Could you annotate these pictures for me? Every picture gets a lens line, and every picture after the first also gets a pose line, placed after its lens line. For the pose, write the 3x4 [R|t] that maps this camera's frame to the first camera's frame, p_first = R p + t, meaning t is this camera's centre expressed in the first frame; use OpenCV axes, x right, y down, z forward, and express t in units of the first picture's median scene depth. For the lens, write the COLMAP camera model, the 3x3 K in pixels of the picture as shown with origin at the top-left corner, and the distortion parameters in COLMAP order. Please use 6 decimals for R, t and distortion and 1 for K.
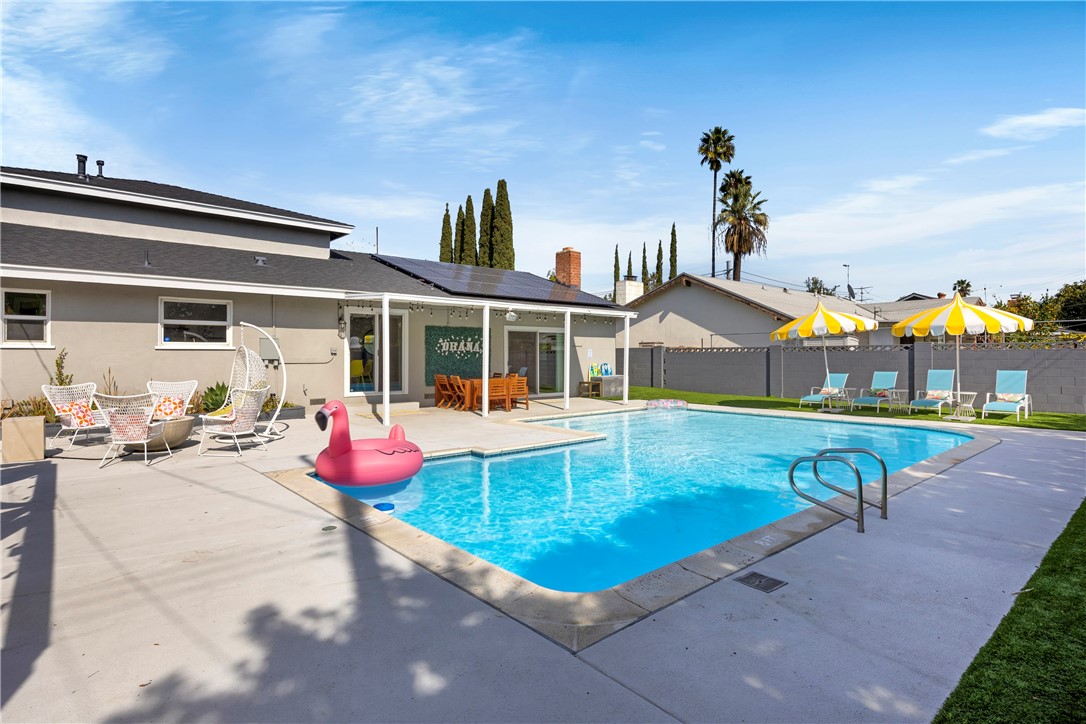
lens RADIAL K [[566.3, 0, 543.0], [0, 566.3, 362.0], [0, 0, 1]] dist [0.001552, 0.000507]
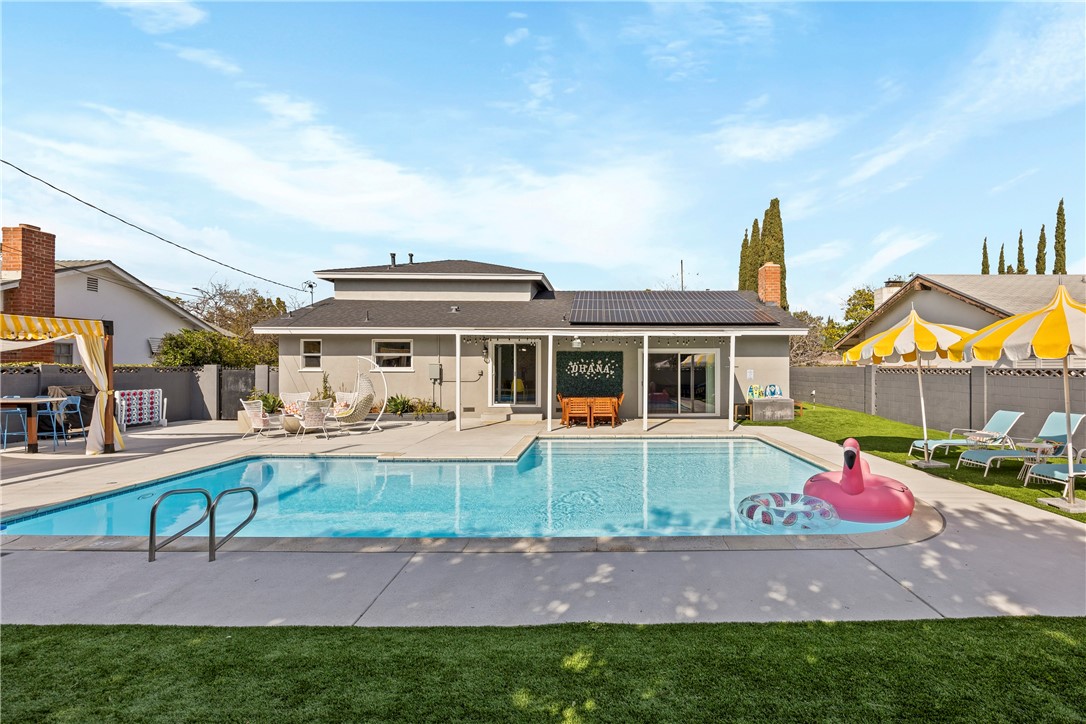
lens RADIAL K [[501.3, 0, 591.7], [0, 501.3, 361.9], [0, 0, 1]] dist [-0.001859, 0.000104]
pose [[0.767456, -0.004200, -0.641088, 0.504901], [-0.008854, 0.999814, -0.017150, -0.022842], [0.641041, 0.018838, 0.767276, 0.220332]]
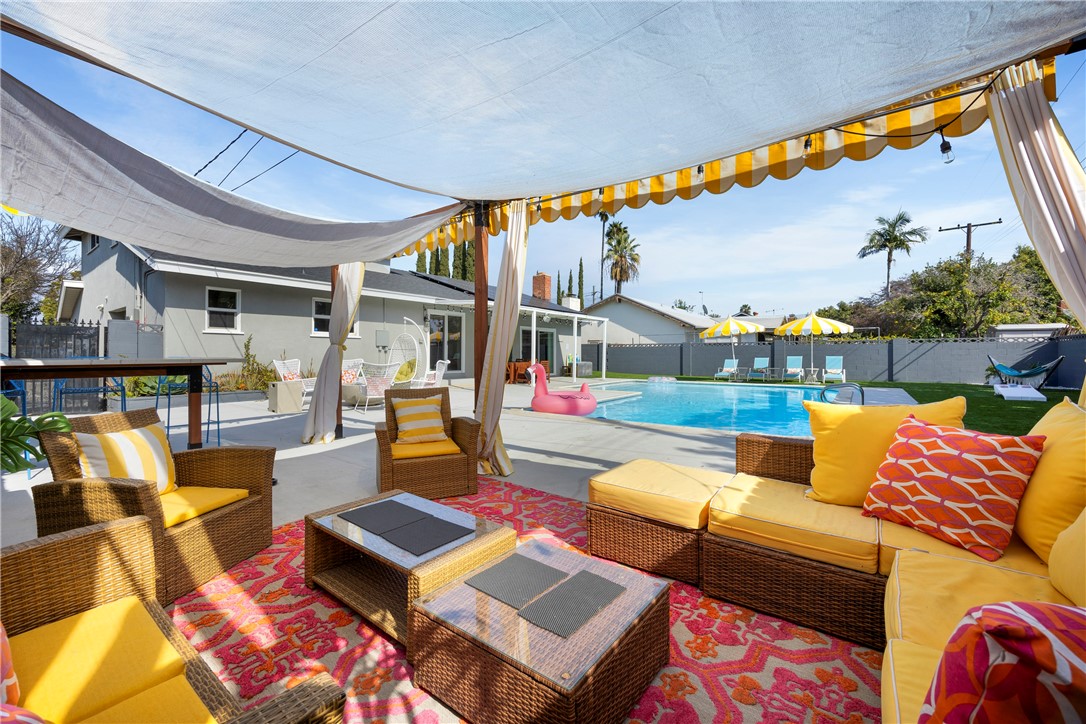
lens RADIAL K [[433.6, 0, 543.0], [0, 433.6, 362.0], [0, 0, 1]] dist [0.000168, 0.000016]
pose [[0.976803, 0.000190, 0.214141, -0.259256], [-0.001372, 0.999985, 0.005374, 0.021978], [-0.214137, -0.005543, 0.976788, -0.081692]]
